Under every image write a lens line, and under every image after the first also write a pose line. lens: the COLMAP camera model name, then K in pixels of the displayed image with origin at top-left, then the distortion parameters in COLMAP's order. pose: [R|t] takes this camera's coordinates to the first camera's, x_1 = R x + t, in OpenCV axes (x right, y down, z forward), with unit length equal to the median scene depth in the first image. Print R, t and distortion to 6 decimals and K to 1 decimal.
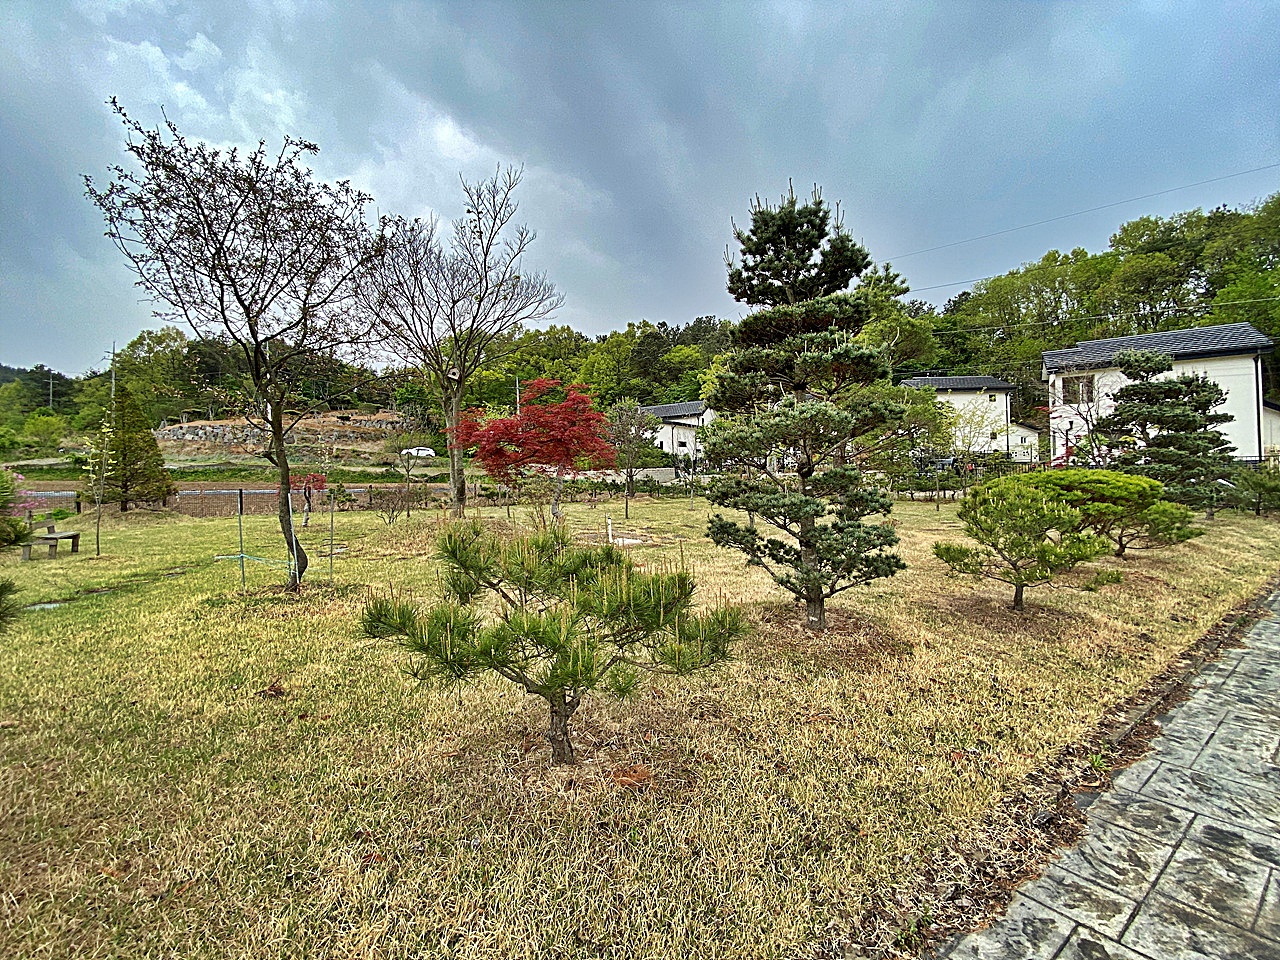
lens RADIAL K [[532.2, 0, 635.4], [0, 532.2, 475.9], [0, 0, 1]] dist [0.046674, -0.030176]
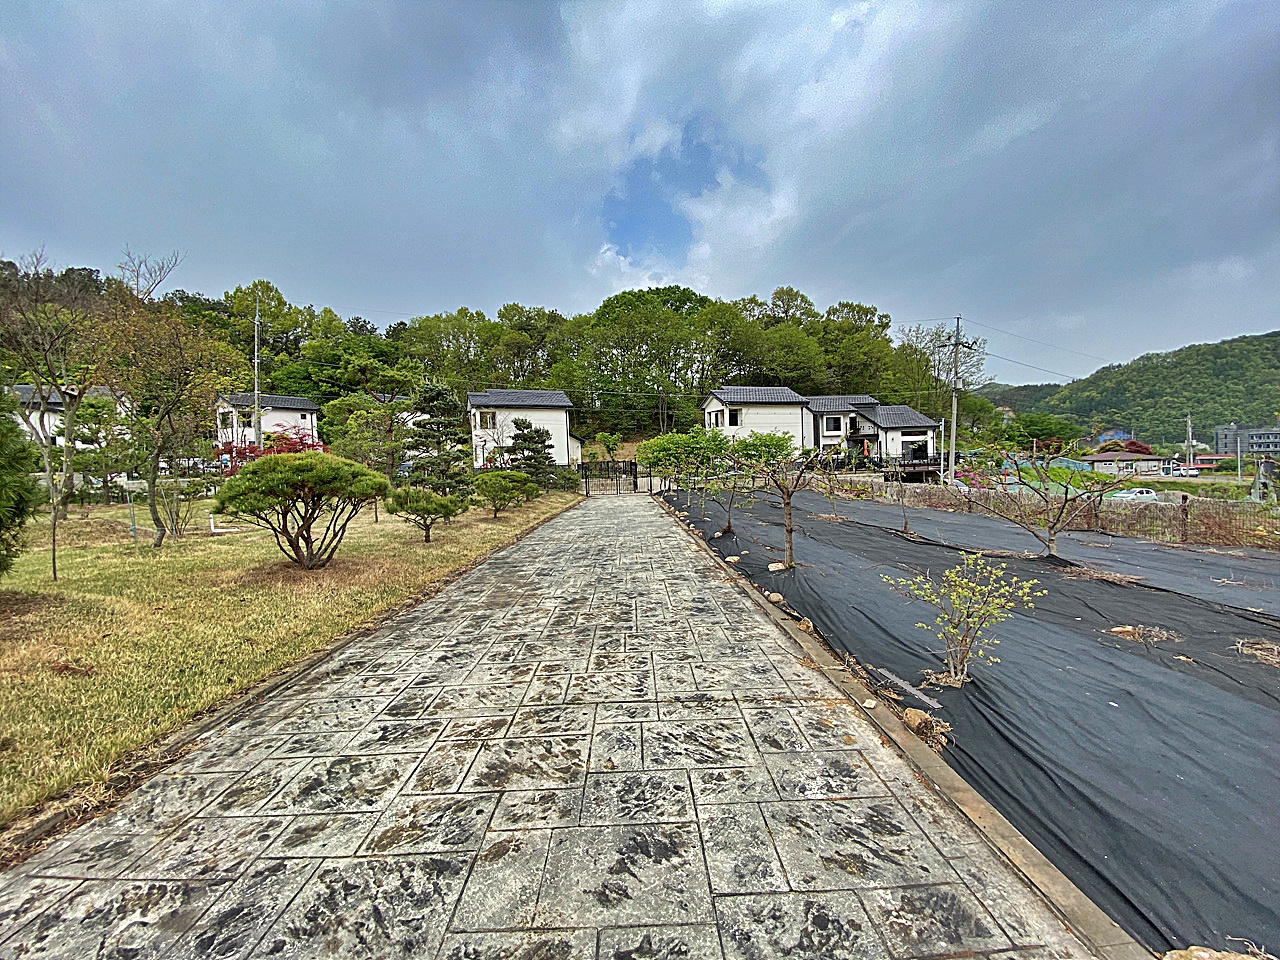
lens RADIAL K [[532.2, 0, 635.4], [0, 532.2, 475.9], [0, 0, 1]] dist [0.046674, -0.030176]
pose [[0.565975, -0.016790, 0.824251, -0.260128], [0.023602, 0.999713, 0.004158, 0.005588], [-0.824085, 0.017100, 0.566209, -0.265136]]
